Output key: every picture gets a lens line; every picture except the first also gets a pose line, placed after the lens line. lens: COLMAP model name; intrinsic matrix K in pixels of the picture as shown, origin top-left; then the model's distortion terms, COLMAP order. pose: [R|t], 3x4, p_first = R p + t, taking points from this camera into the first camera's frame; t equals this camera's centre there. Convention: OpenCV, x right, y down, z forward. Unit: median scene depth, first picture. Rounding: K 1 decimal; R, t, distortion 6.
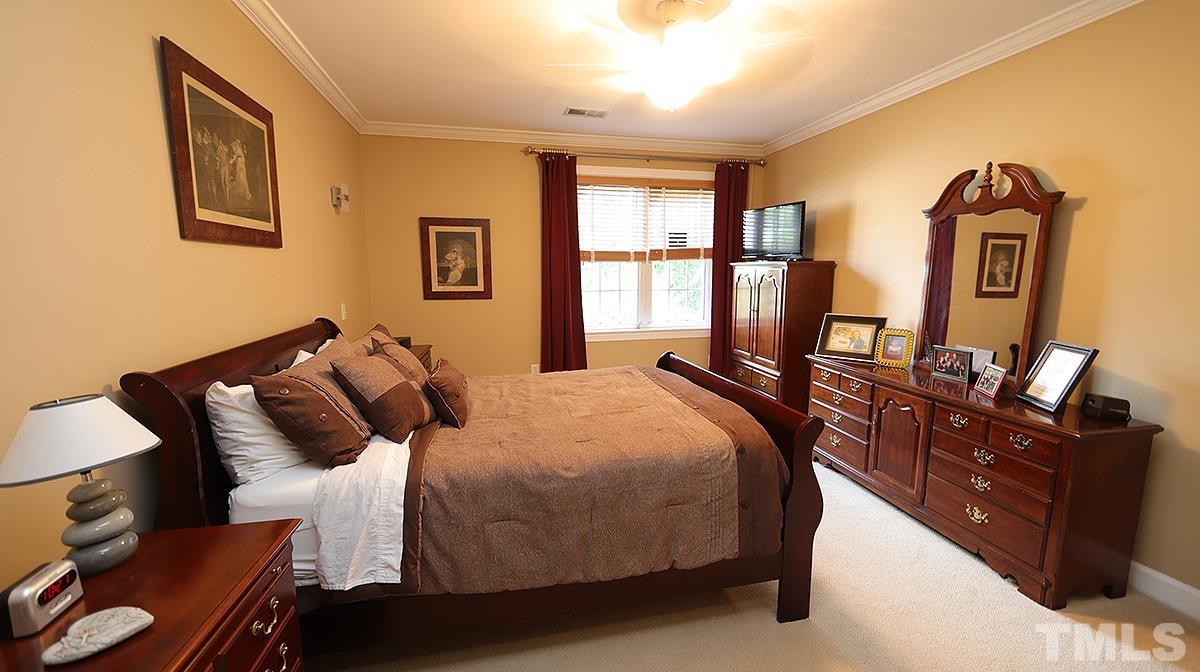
lens RADIAL K [[467.5, 0, 599.6], [0, 467.5, 334.7], [0, 0, 1]] dist [-0.000669, -0.000198]
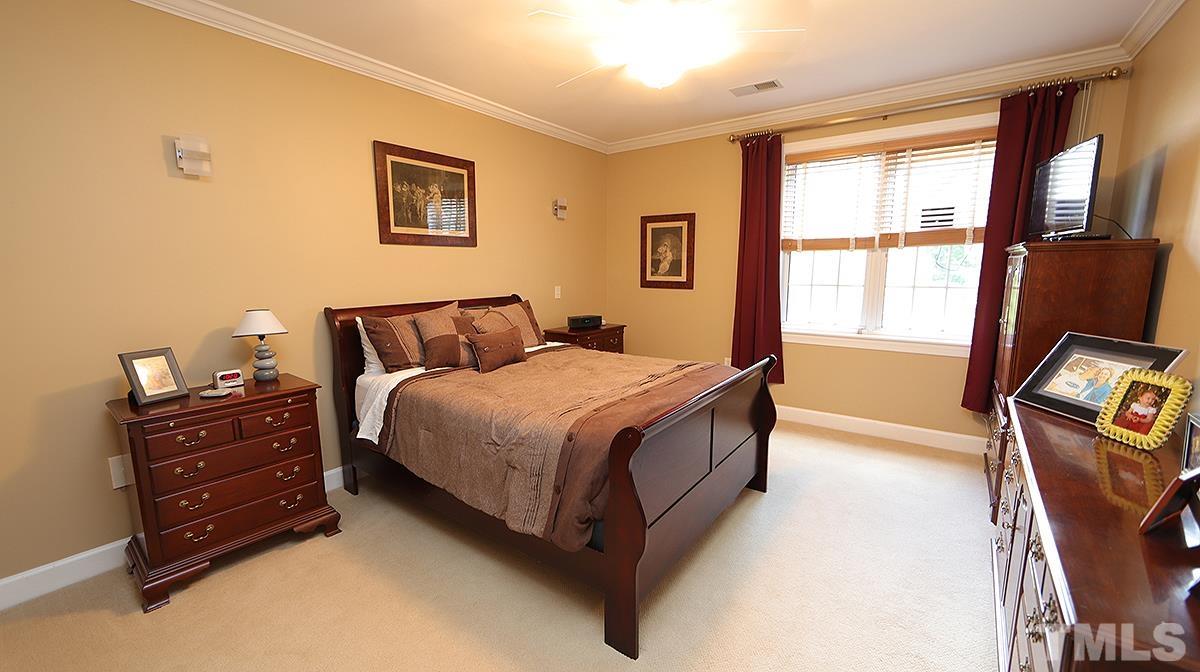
lens RADIAL K [[467.5, 0, 601.9], [0, 467.5, 335.6], [0, 0, 1]] dist [-0.000669, -0.000198]
pose [[0.653779, 0.111167, -0.748475, 0.437515], [-0.102176, 0.993060, 0.058244, -0.013528], [0.749755, 0.038398, 0.660600, 0.161129]]
